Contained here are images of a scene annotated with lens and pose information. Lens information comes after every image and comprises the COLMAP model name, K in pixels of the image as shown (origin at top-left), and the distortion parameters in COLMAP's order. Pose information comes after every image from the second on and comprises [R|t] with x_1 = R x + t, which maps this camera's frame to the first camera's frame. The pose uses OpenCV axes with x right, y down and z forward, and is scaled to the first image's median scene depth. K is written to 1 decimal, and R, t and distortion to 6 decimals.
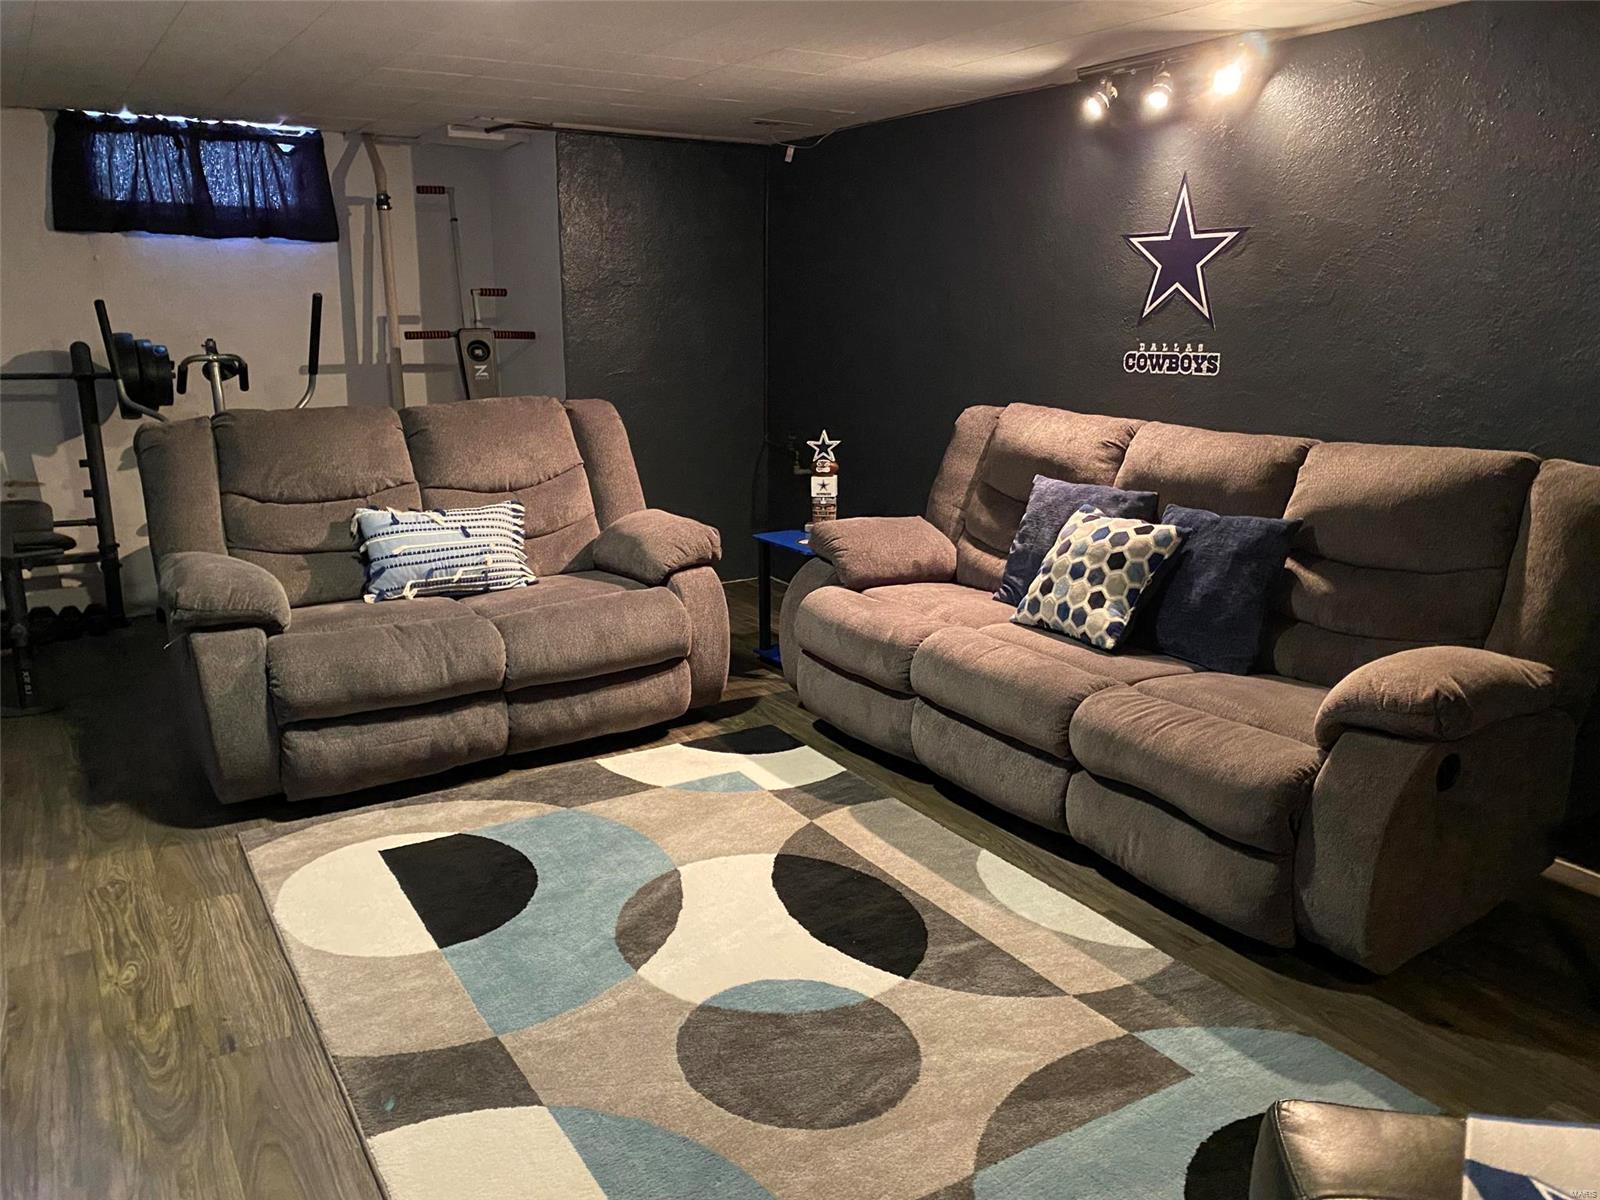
lens RADIAL K [[1218.2, 0, 803.0], [0, 1218.2, 598.9], [0, 0, 1]] dist [0.084708, -0.099708]
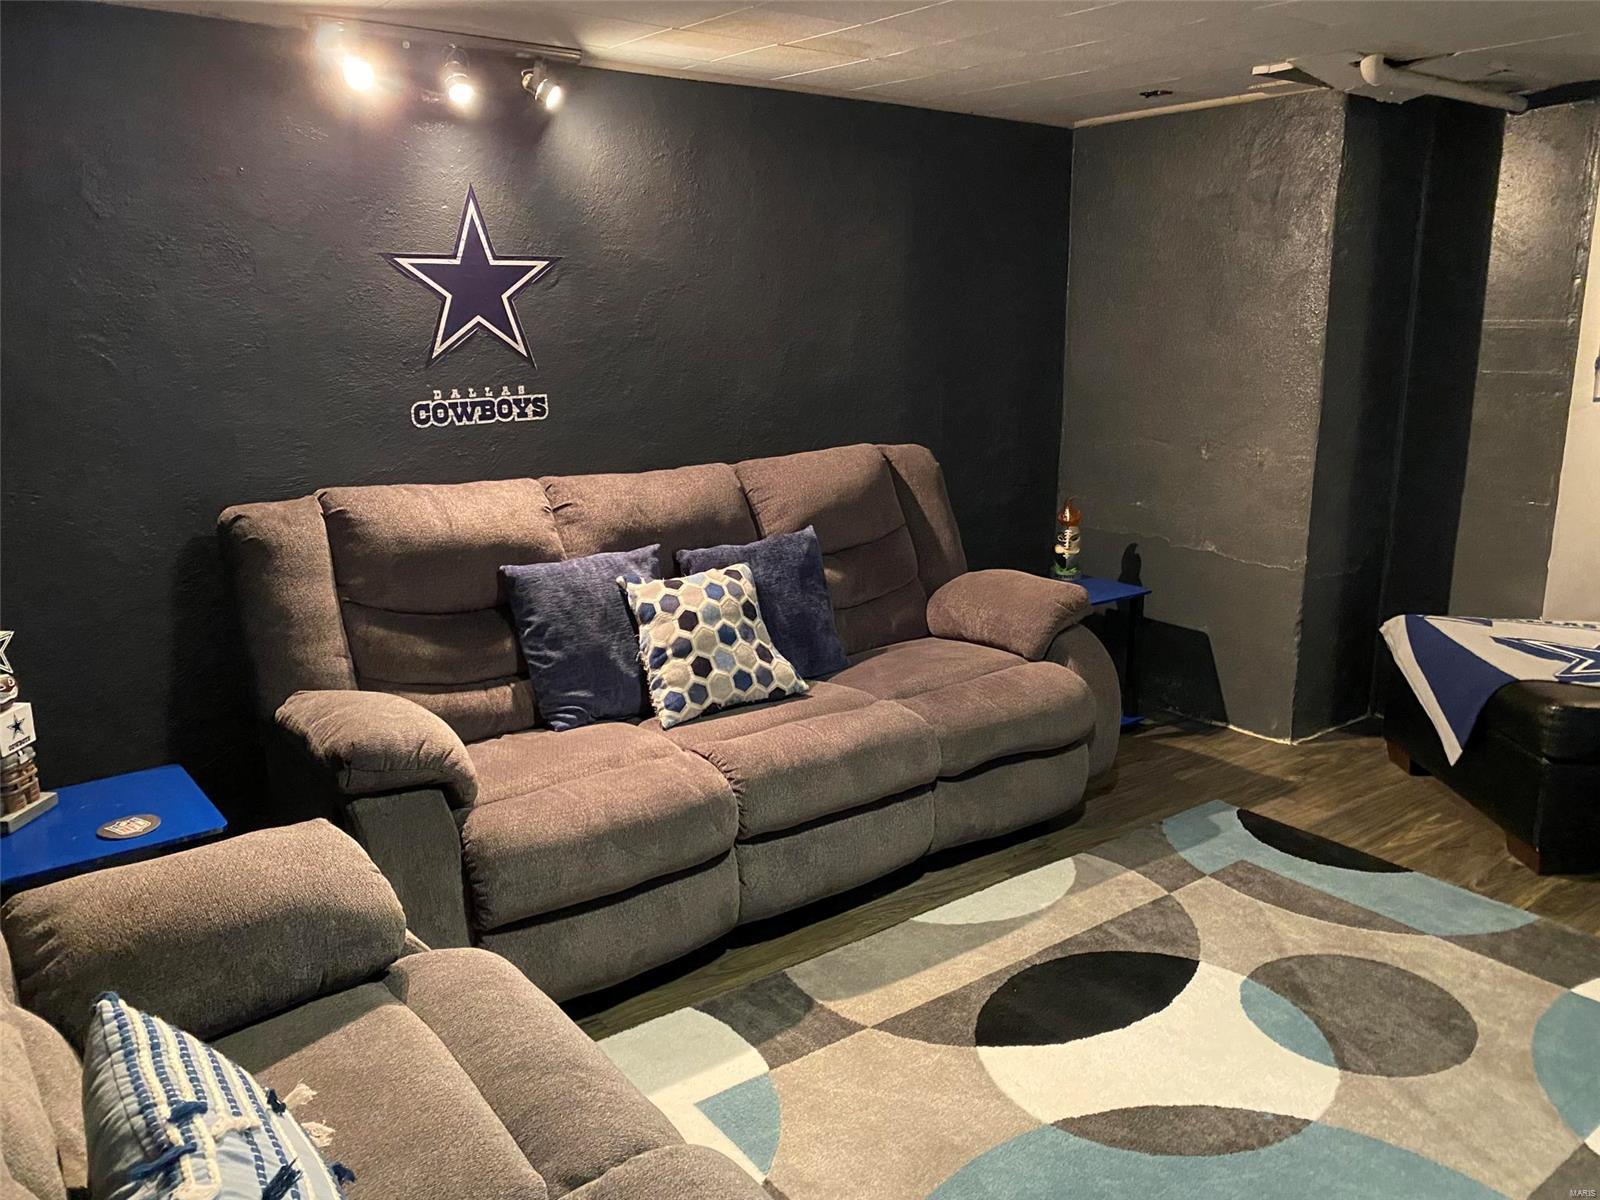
lens RADIAL K [[1218.2, 0, 804.1], [0, 1218.2, 600.9], [0, 0, 1]] dist [0.084708, -0.099708]
pose [[-0.089461, -0.223813, 0.970518, -0.619277], [0.244144, 0.939768, 0.239226, -0.237273], [-0.965604, 0.258347, -0.029430, 0.926350]]
